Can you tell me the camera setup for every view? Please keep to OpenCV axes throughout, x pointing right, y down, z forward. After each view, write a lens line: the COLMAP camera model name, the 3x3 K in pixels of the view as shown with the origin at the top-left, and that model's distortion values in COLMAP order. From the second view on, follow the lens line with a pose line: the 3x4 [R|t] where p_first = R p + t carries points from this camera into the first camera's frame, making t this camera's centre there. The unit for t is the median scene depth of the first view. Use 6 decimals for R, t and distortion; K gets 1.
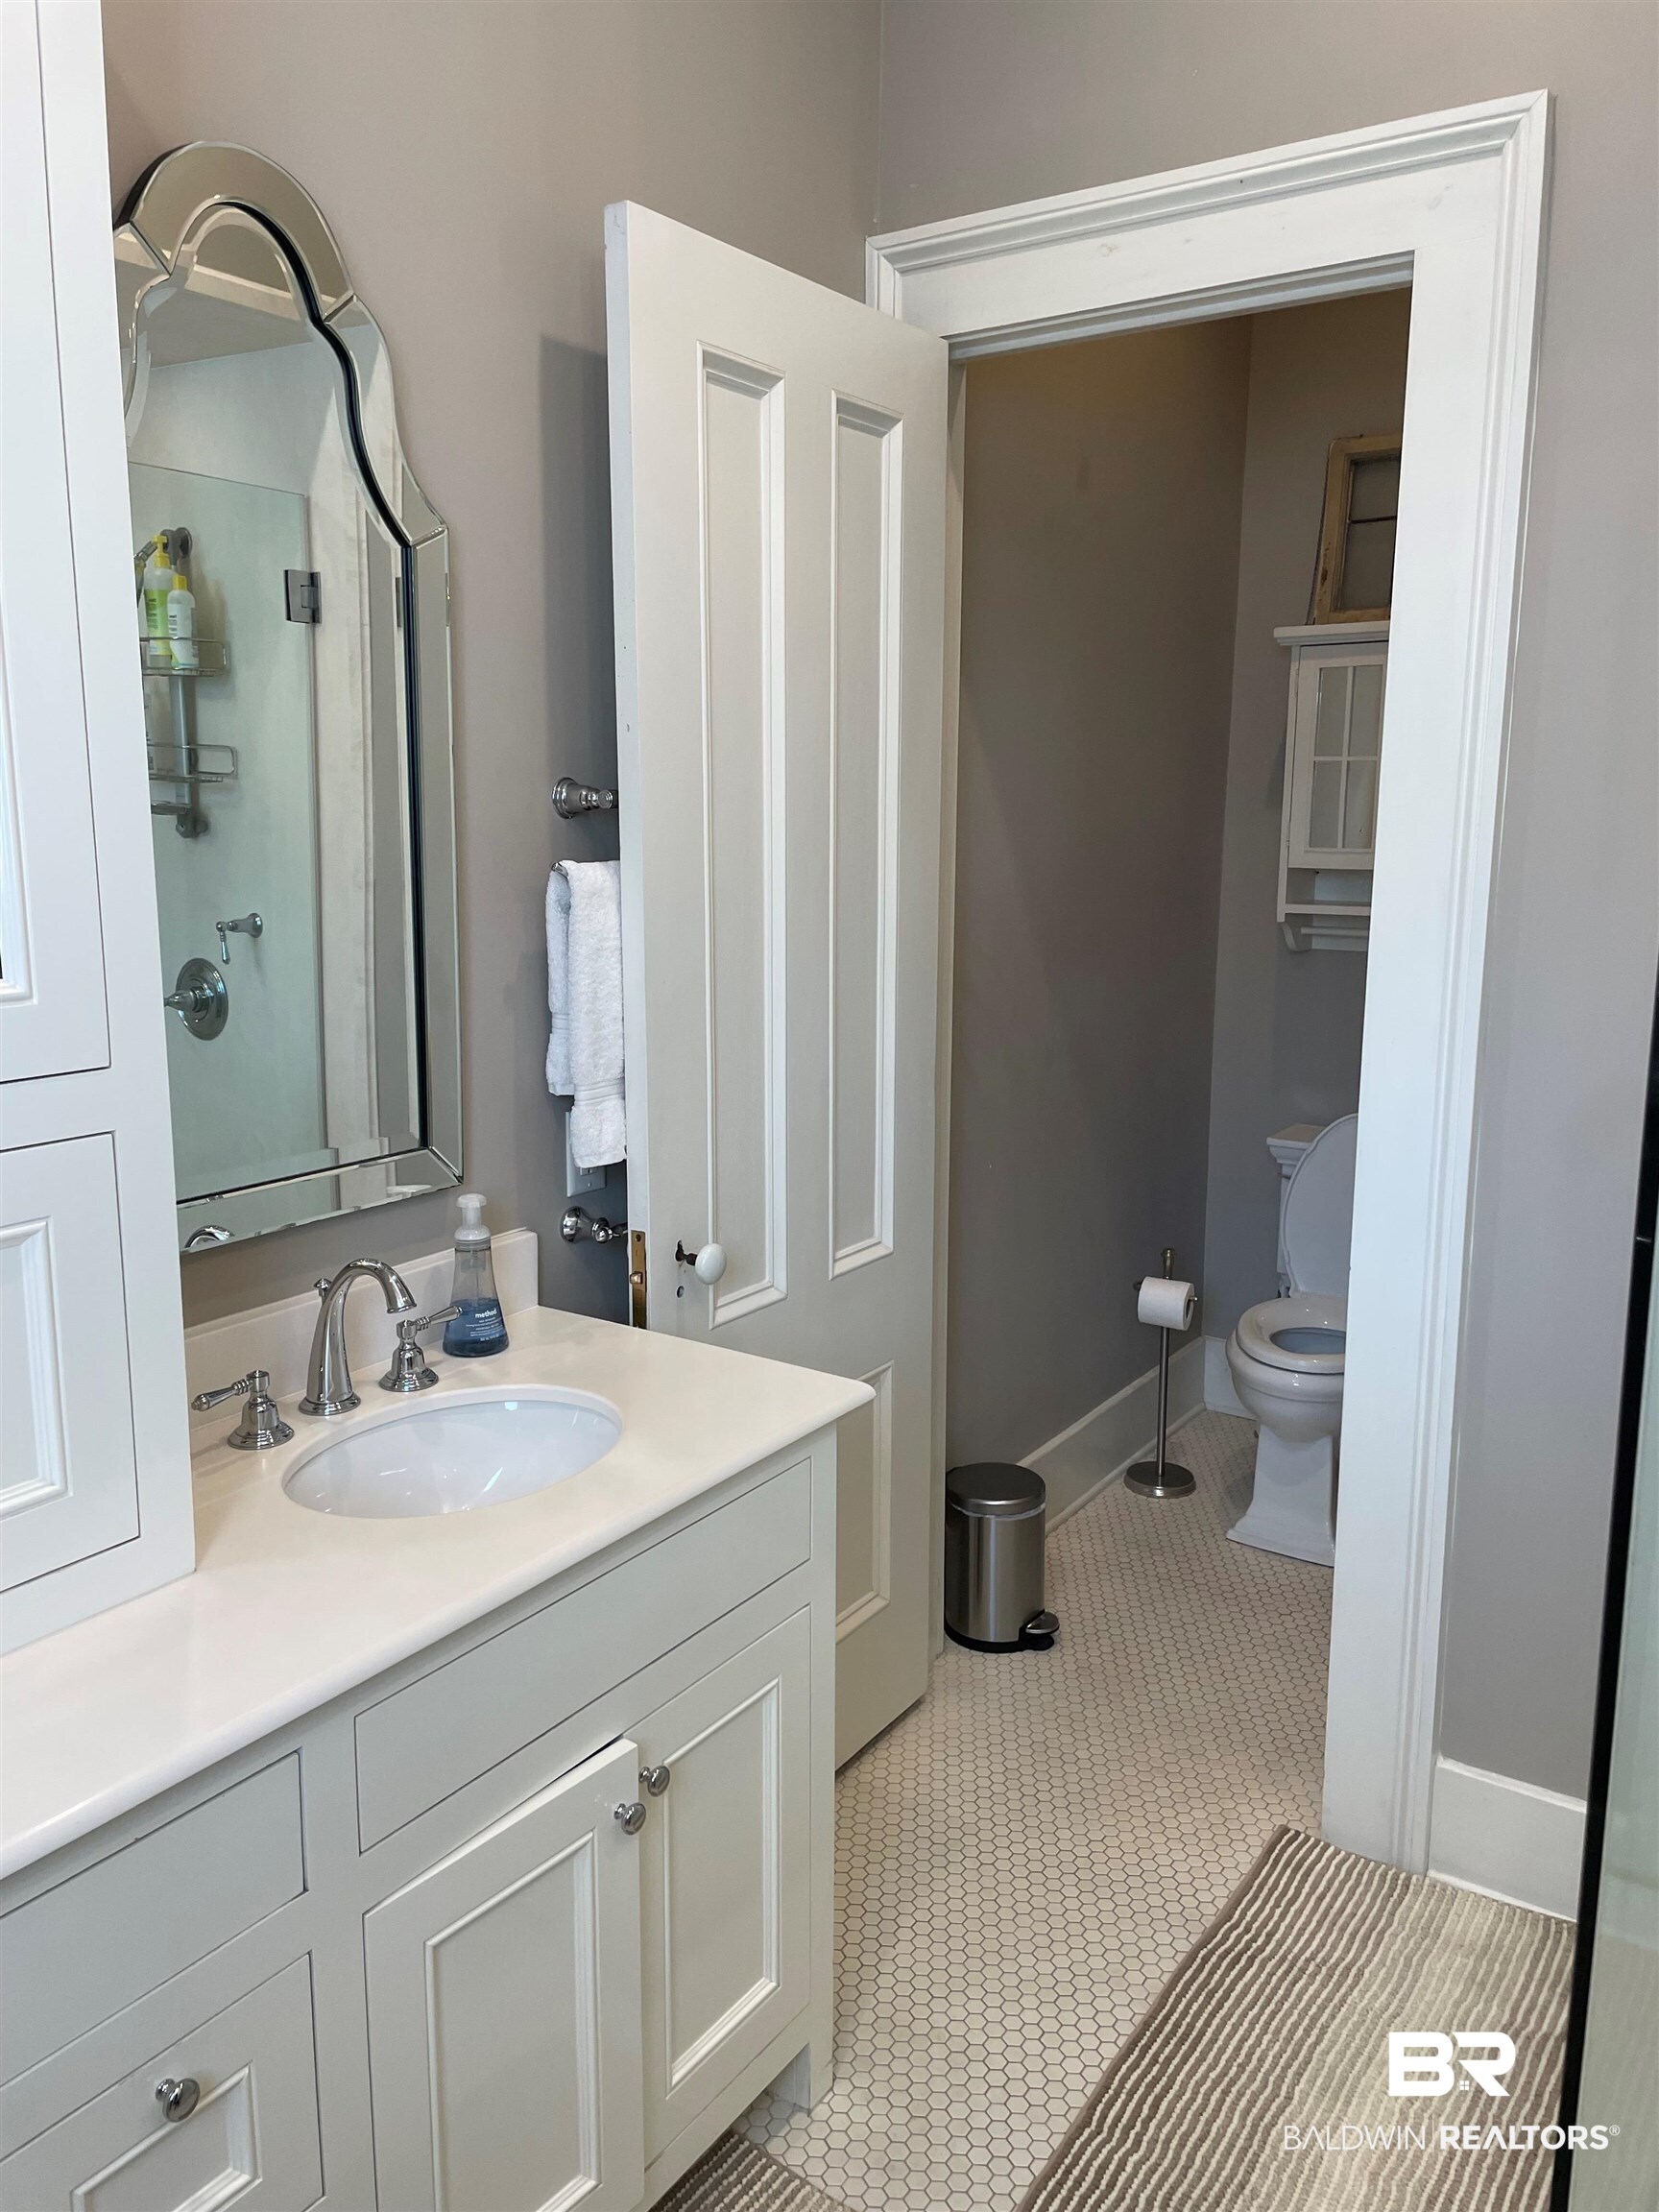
lens RADIAL K [[1676.0, 0, 824.6], [0, 1676.0, 1114.7], [0, 0, 1]] dist [0.101538, -0.139346]
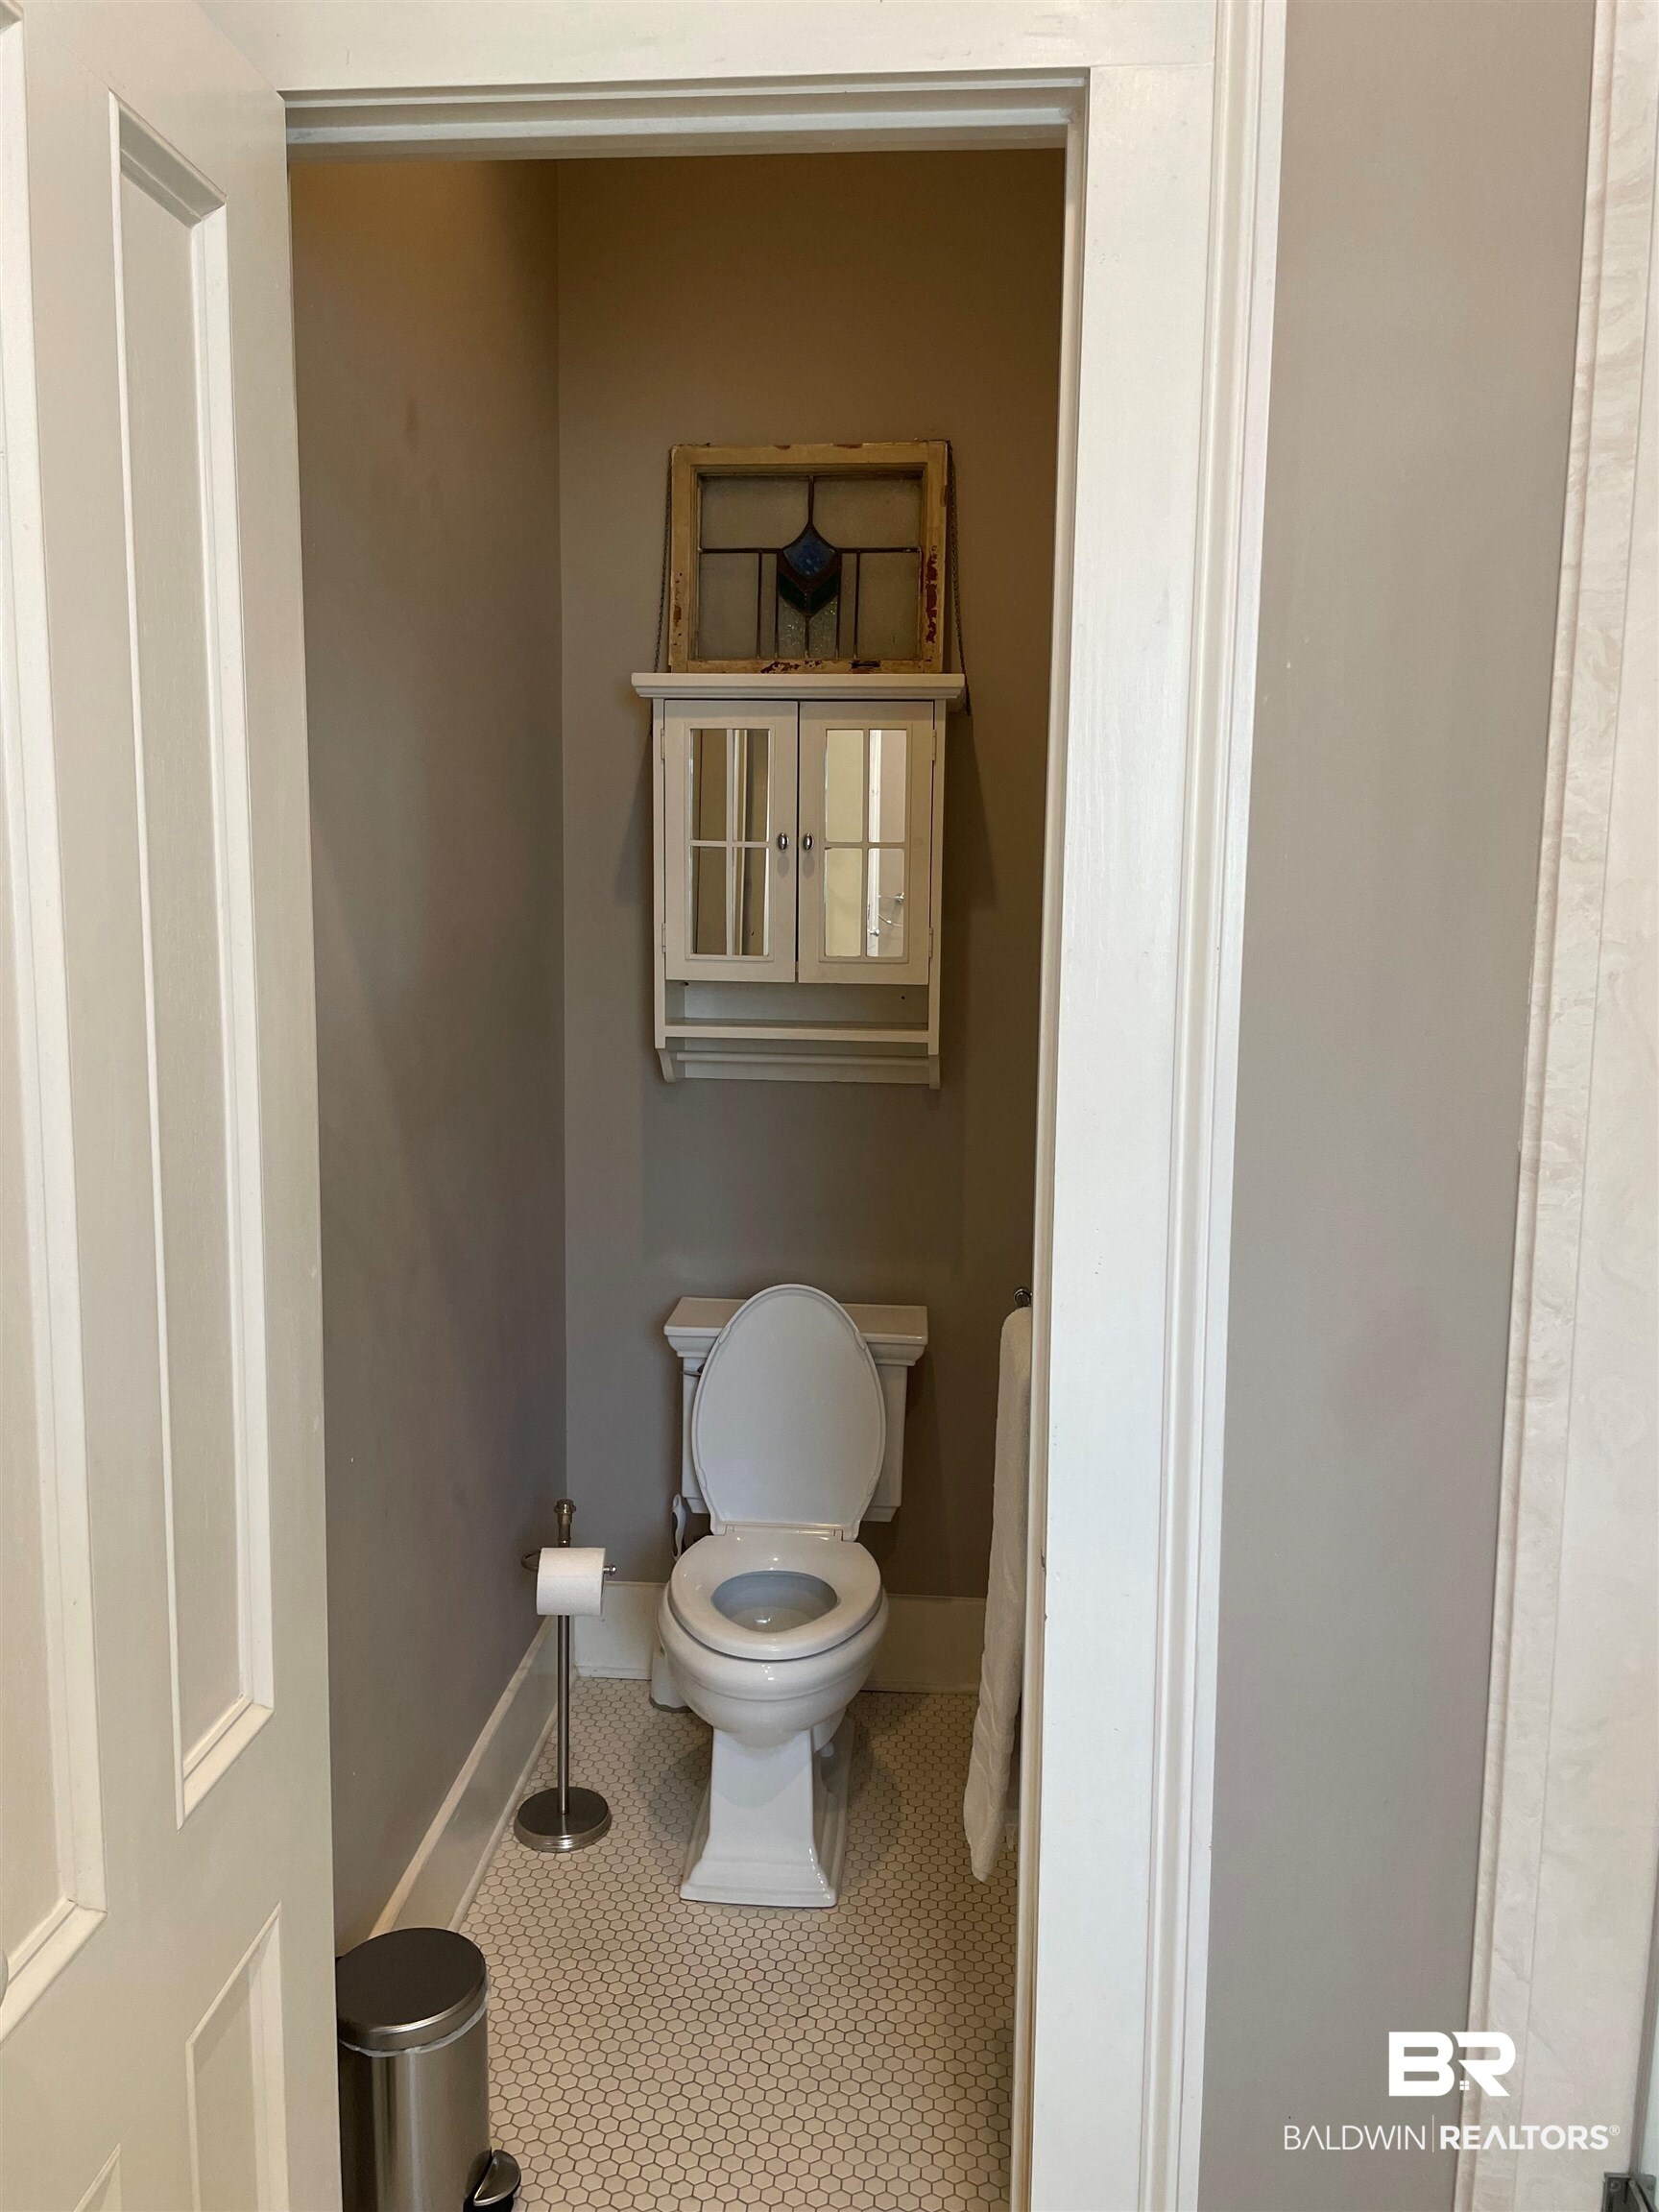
lens RADIAL K [[1676.0, 0, 824.6], [0, 1676.0, 1114.7], [0, 0, 1]] dist [0.101538, -0.139346]
pose [[0.870958, -0.052600, 0.488534, -0.045445], [0.072967, 0.997075, -0.022732, -0.062067], [-0.485910, 0.055445, 0.872249, 0.297113]]
